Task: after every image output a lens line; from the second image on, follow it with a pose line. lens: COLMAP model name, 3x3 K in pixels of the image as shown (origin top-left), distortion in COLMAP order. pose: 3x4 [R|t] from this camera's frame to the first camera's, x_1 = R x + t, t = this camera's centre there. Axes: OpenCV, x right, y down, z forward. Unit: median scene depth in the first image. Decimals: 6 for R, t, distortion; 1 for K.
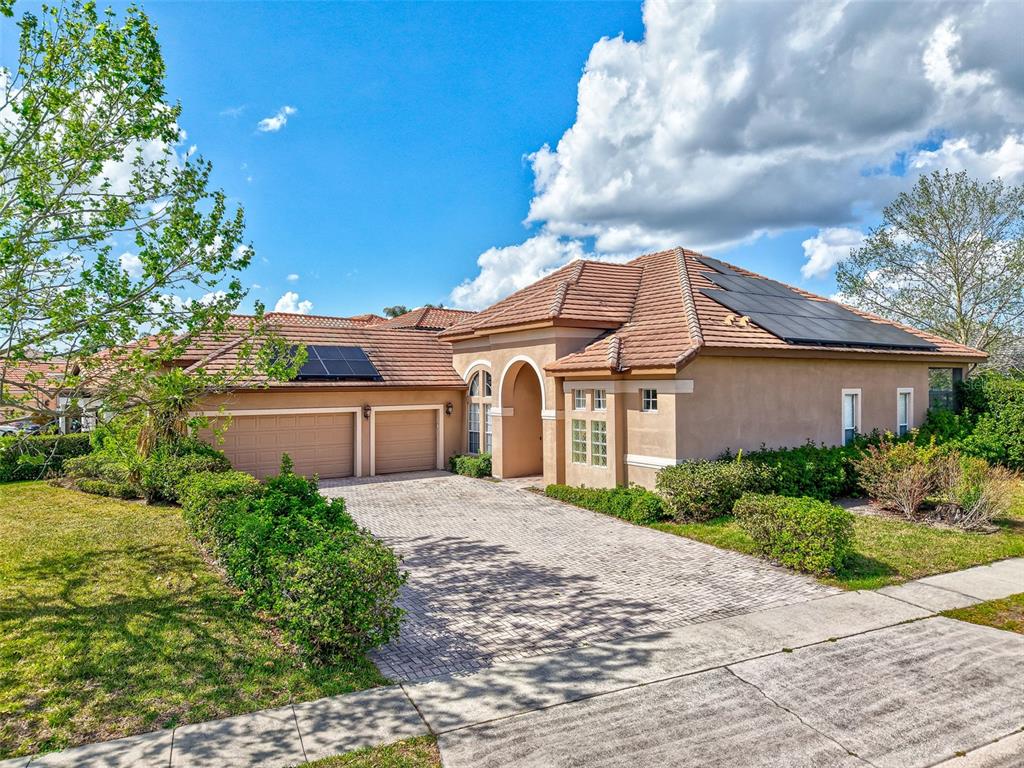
lens RADIAL K [[682.0, 0, 511.1], [0, 682.0, 379.6], [0, 0, 1]] dist [0.033760, -0.032590]
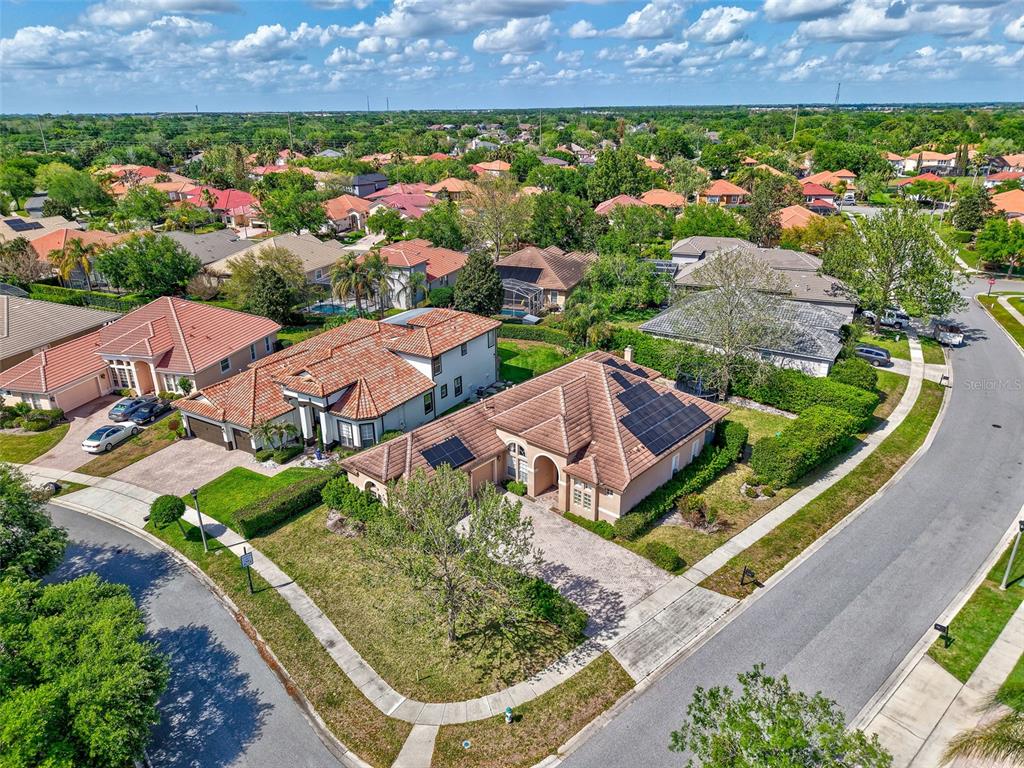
lens RADIAL K [[682.0, 0, 509.9], [0, 682.0, 381.4], [0, 0, 1]] dist [0.033760, -0.032590]
pose [[0.968430, -0.098536, 0.228985, -0.667011], [0.005462, 0.926731, 0.375686, -1.239272], [-0.249226, -0.362575, 0.898012, -1.031049]]
